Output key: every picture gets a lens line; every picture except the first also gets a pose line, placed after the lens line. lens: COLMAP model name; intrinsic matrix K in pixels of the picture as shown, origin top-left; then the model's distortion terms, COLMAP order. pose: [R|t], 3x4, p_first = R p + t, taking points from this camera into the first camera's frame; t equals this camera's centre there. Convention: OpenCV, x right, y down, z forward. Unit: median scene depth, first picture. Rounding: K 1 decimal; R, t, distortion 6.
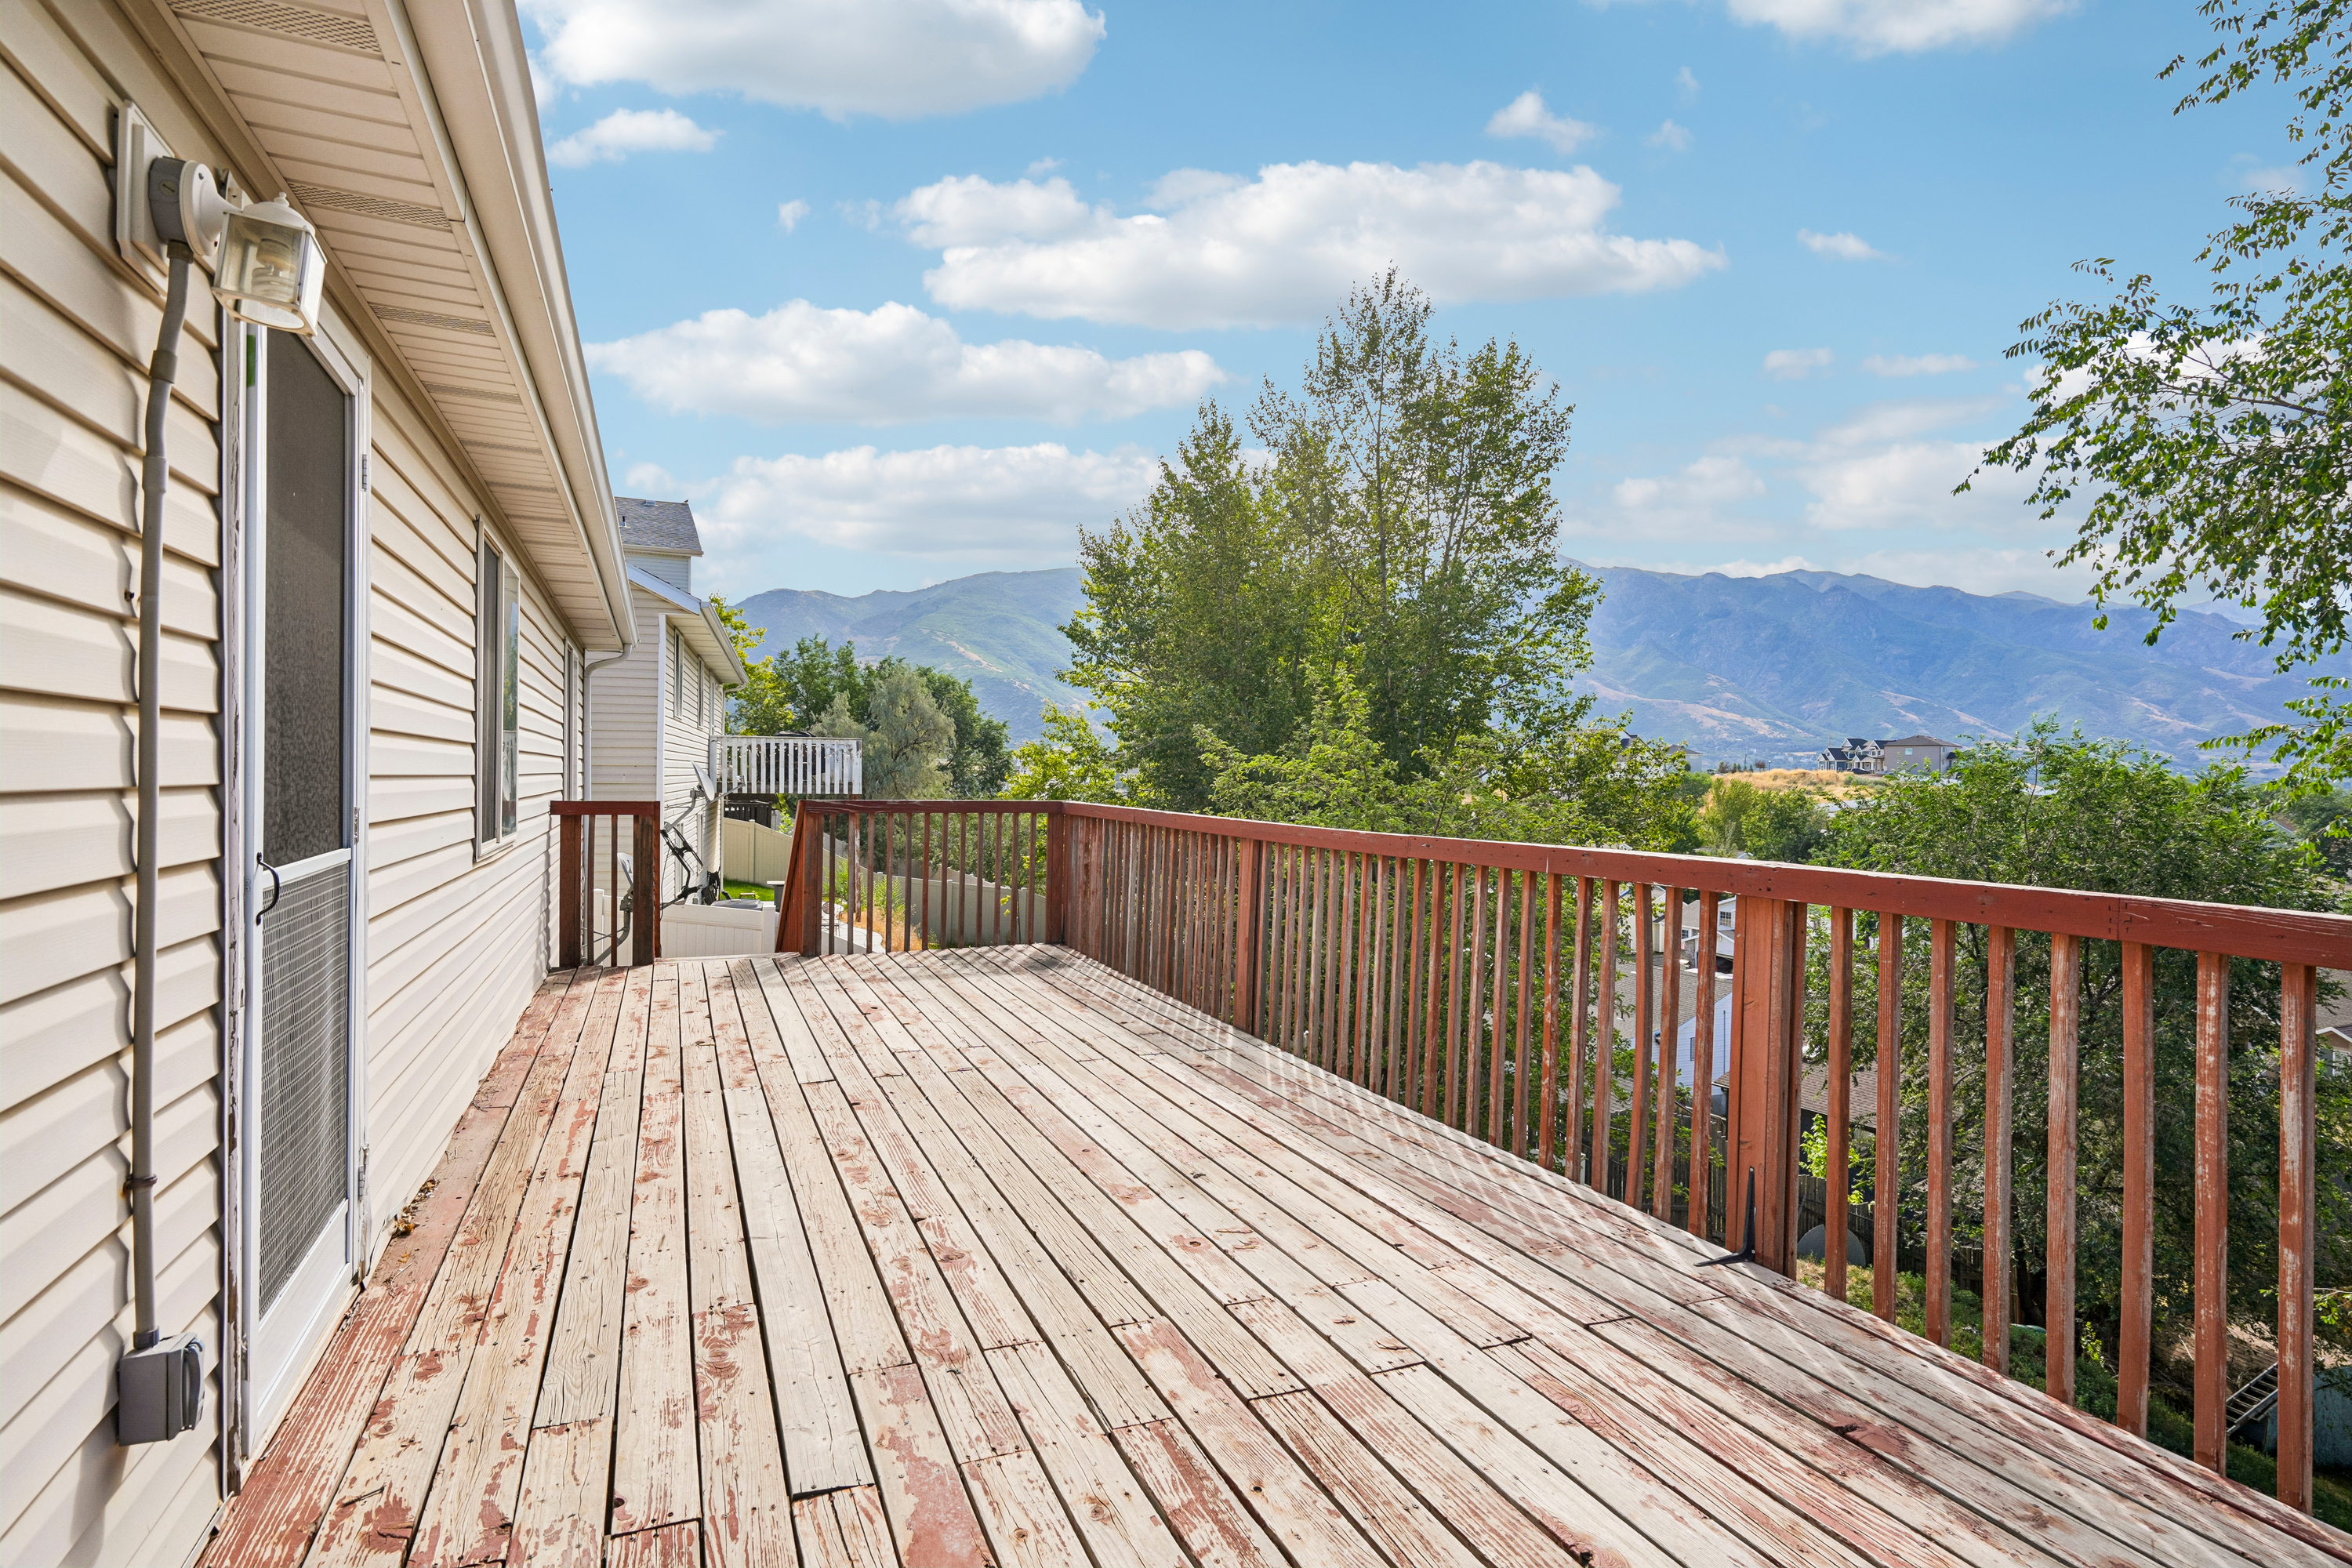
lens RADIAL K [[1203.0, 0, 1179.8], [0, 1203.0, 785.7], [0, 0, 1]] dist [0.000128, 0.001856]
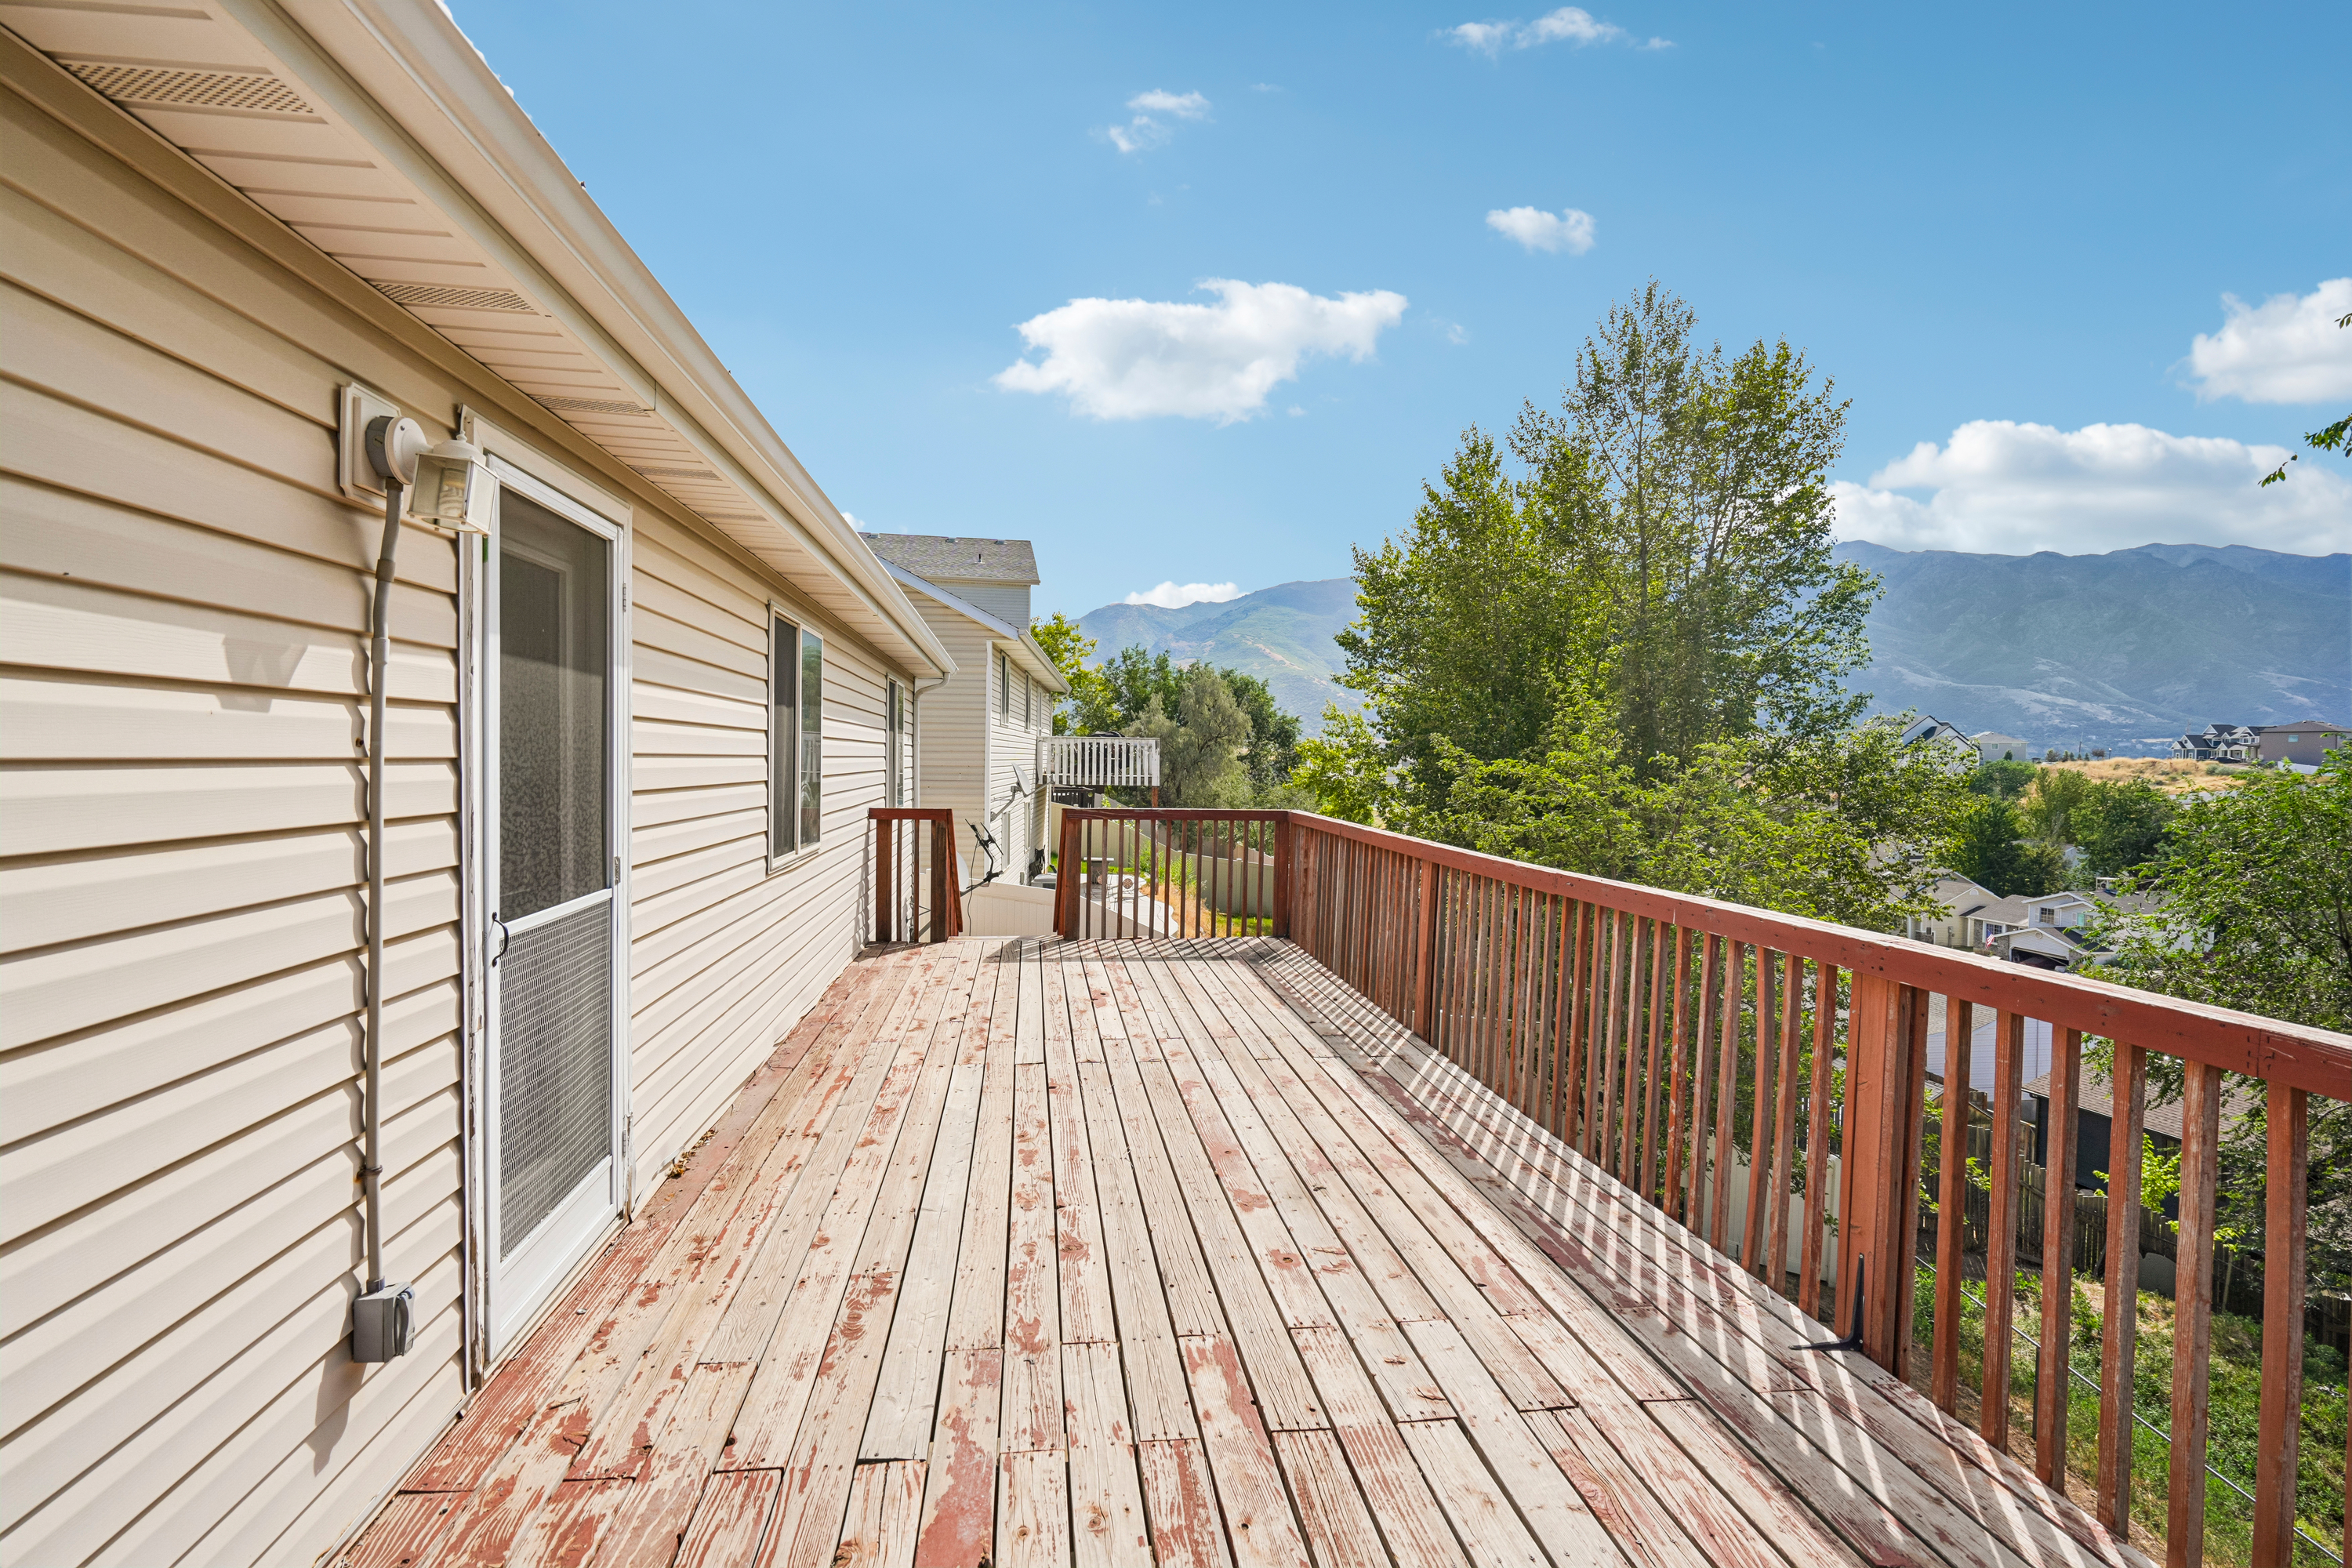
lens RADIAL K [[1066.7, 0, 1176.0], [0, 1066.7, 784.0], [0, 0, 1]] dist [-0.009614, 0.004442]
pose [[0.964650, 0.009098, -0.263378, 0.141134], [-0.005579, 0.999885, 0.014108, -0.056243], [0.263476, -0.012140, 0.964590, 0.035827]]
